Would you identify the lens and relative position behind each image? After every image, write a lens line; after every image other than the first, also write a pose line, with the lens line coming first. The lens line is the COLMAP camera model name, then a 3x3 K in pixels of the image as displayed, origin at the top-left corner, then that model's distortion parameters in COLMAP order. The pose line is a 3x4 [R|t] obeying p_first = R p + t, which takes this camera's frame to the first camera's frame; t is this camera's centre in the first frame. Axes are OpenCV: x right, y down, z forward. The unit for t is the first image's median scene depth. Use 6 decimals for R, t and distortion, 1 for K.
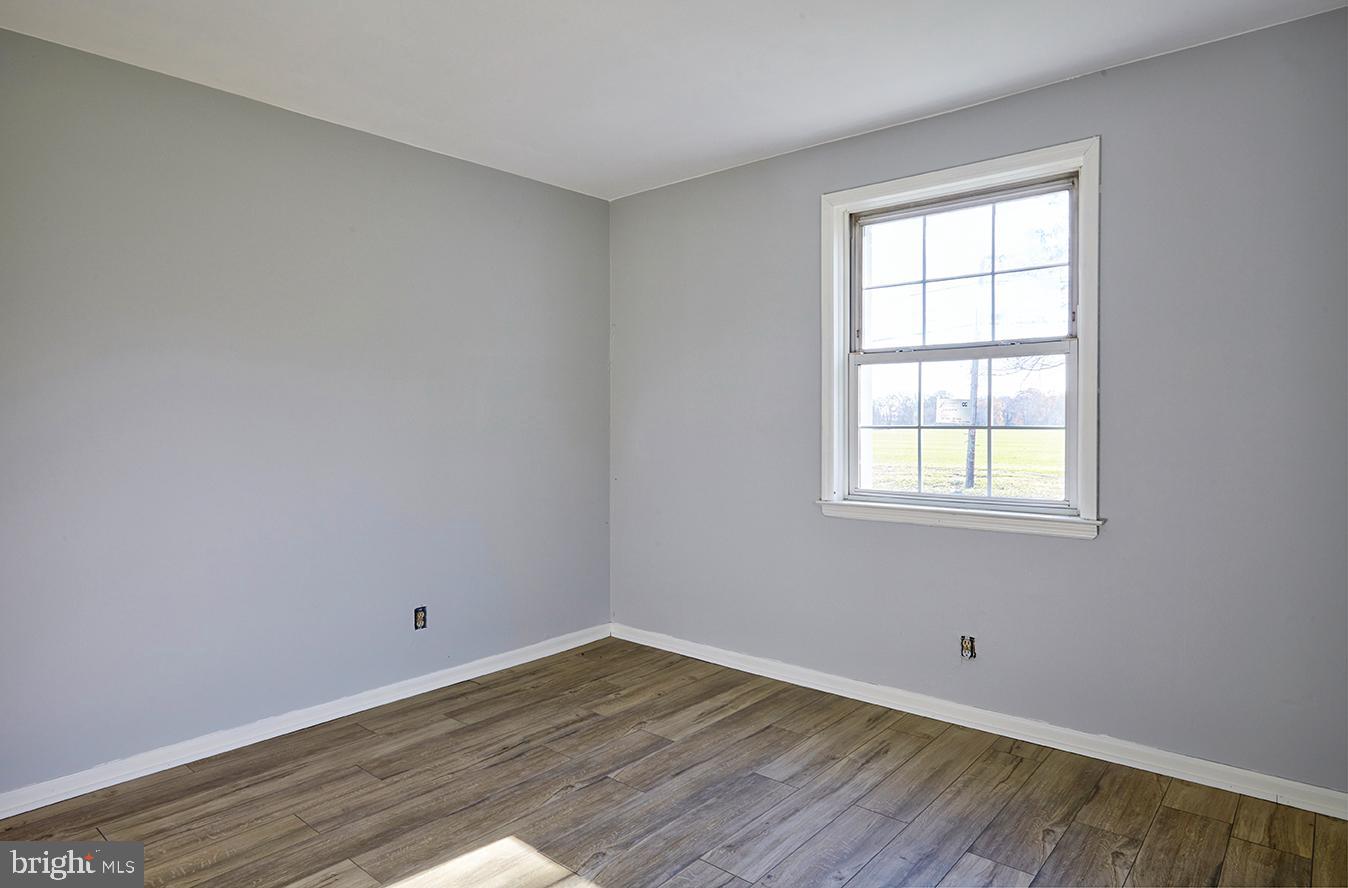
lens RADIAL K [[770.5, 0, 684.3], [0, 770.5, 443.3], [0, 0, 1]] dist [-0.003721, 0.001170]
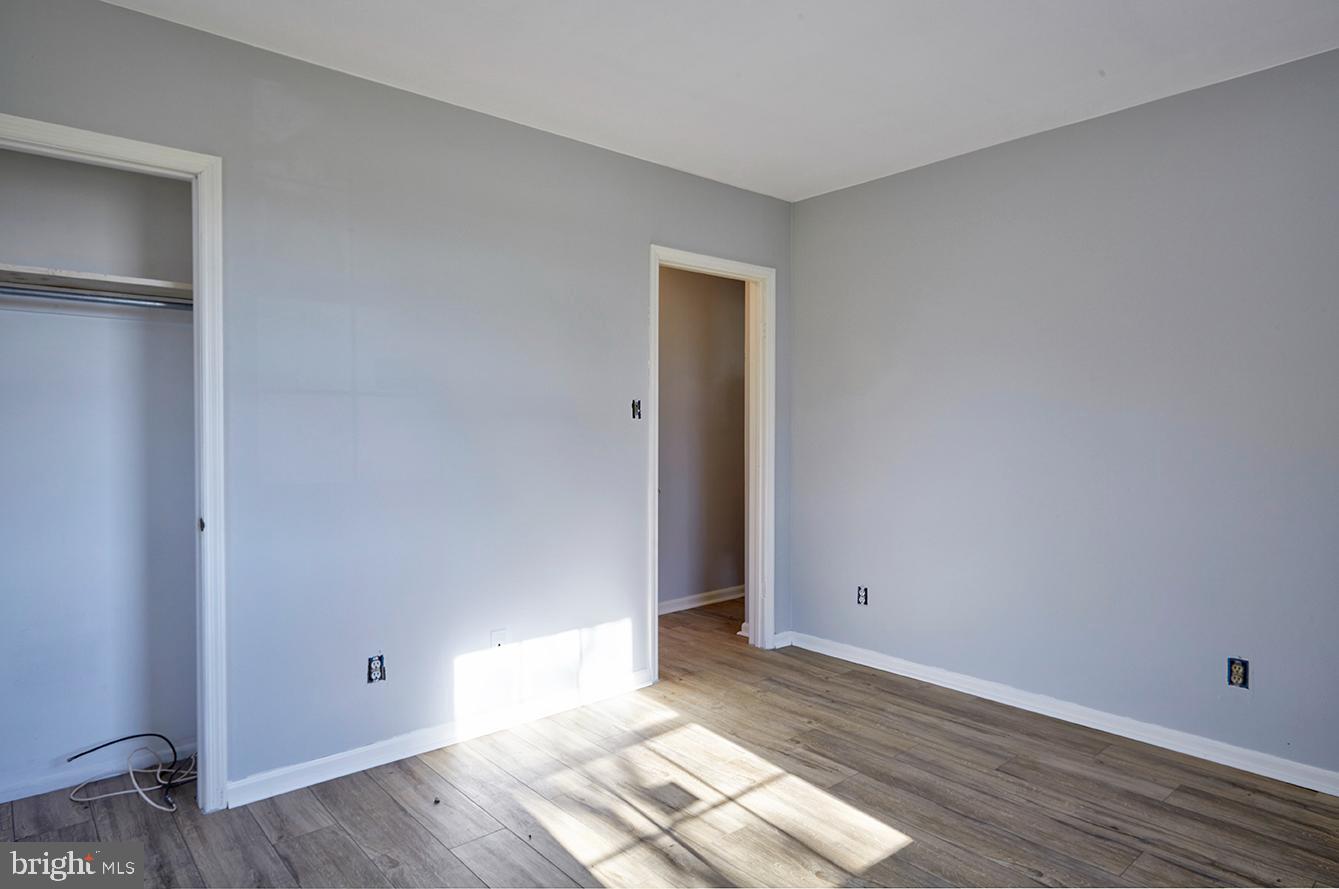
lens RADIAL K [[765.4, 0, 669.4], [0, 765.4, 441.2], [0, 0, 1]] dist [-0.003721, 0.001170]
pose [[-0.148589, 0.027490, -0.988517, 0.680813], [-0.023768, 0.999225, 0.031361, -0.030777], [0.988613, 0.028155, -0.147820, 0.695142]]
